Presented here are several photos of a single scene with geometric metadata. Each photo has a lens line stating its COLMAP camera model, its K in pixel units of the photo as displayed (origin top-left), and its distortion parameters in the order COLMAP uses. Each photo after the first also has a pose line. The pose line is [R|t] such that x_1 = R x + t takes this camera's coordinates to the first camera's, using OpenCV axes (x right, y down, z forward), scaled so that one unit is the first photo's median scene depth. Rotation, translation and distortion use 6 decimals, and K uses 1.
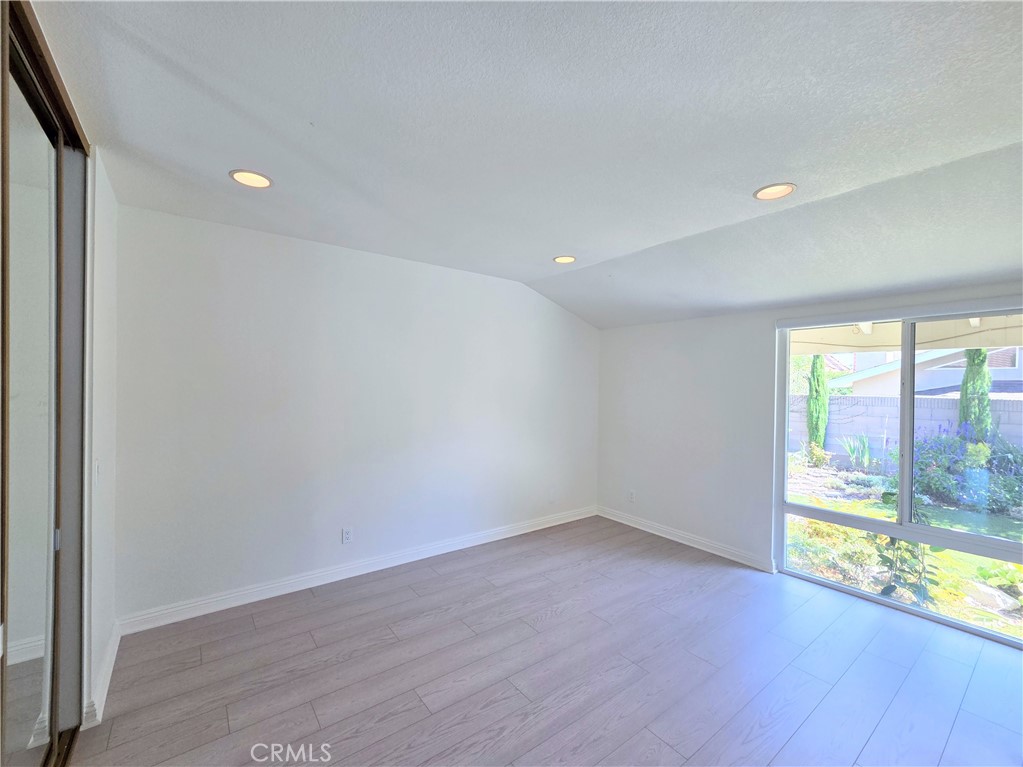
lens RADIAL K [[423.2, 0, 507.2], [0, 423.2, 386.4], [0, 0, 1]] dist [0.003389, -0.000435]
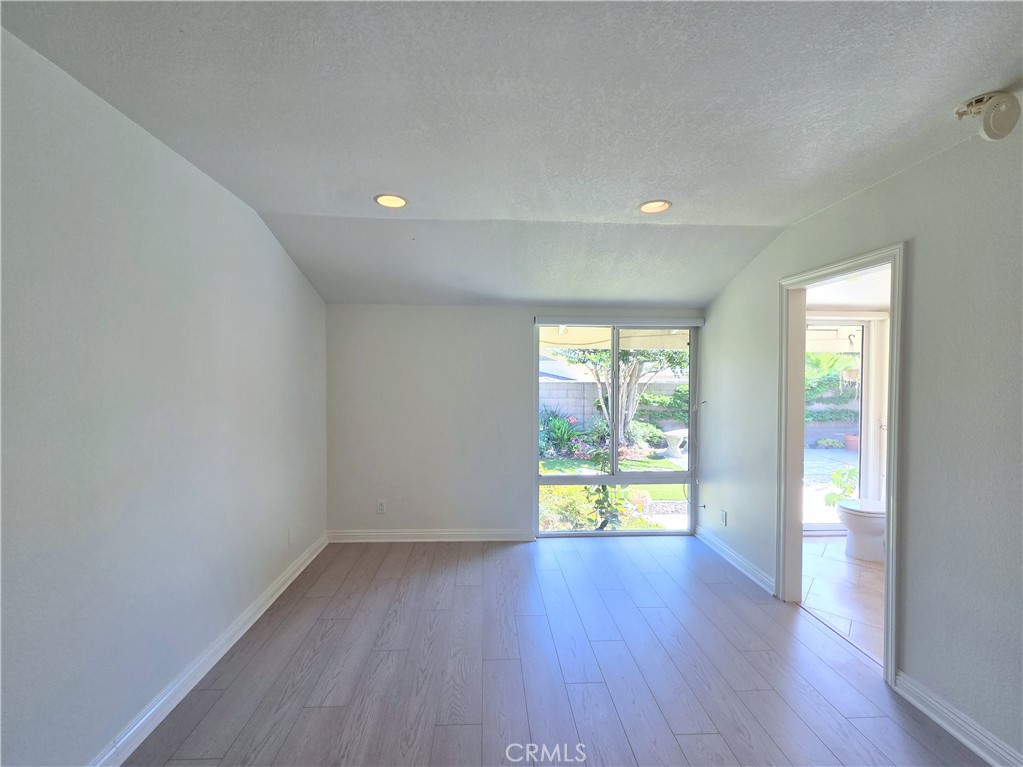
lens RADIAL K [[436.4, 0, 509.3], [0, 436.4, 387.7], [0, 0, 1]] dist [0.006508, 0.000100]
pose [[0.570000, -0.036911, 0.820815, -0.361274], [0.009684, 0.999223, 0.038209, -0.013152], [-0.821588, -0.013830, 0.569914, 0.402197]]
